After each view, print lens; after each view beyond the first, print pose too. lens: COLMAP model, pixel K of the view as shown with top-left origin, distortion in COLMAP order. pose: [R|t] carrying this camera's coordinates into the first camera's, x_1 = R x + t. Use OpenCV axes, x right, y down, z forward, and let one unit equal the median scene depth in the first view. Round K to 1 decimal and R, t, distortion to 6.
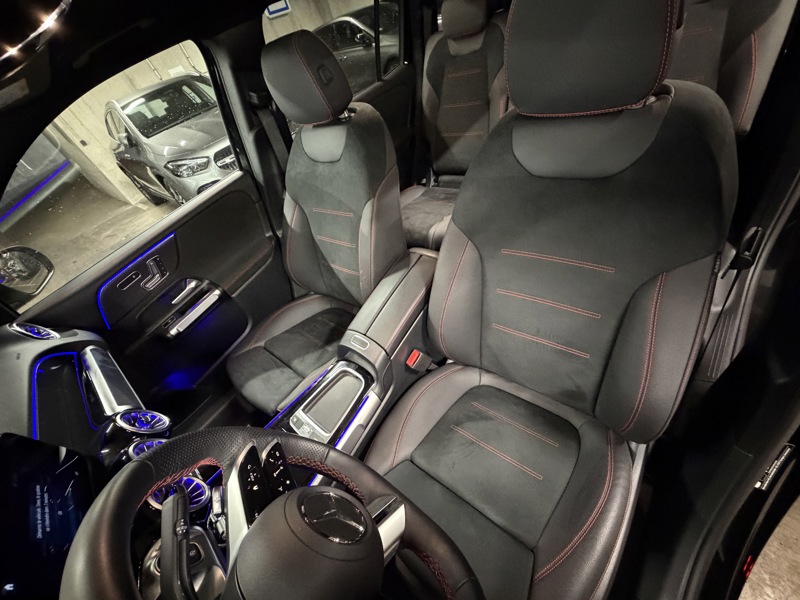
lens RADIAL K [[317.8, 0, 398.7], [0, 317.8, 301.2], [0, 0, 1]] dist [-0.000440, -0.000417]
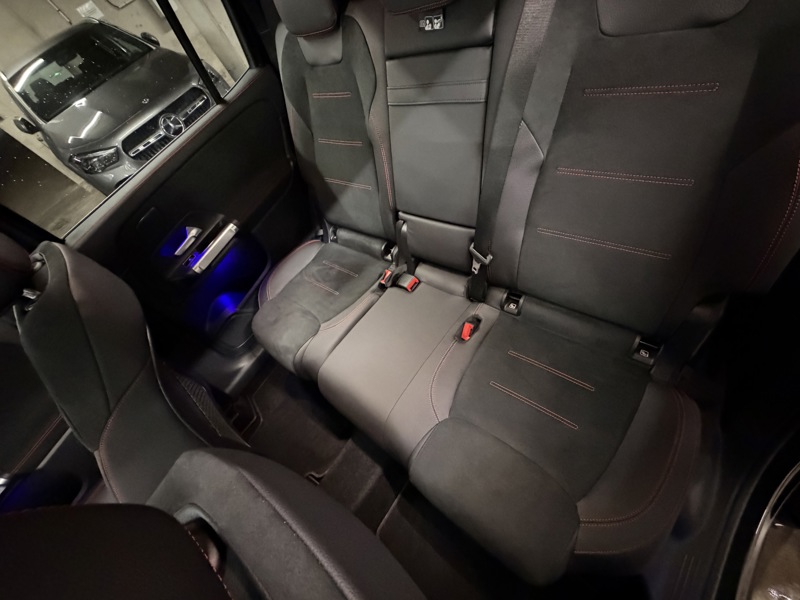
lens RADIAL K [[317.8, 0, 401.1], [0, 317.8, 299.9], [0, 0, 1]] dist [-0.000440, -0.000417]
pose [[0.997543, -0.064429, -0.027502, 0.275178], [0.068587, 0.978160, 0.196210, -0.357997], [0.014260, -0.197615, 0.980176, 0.253900]]
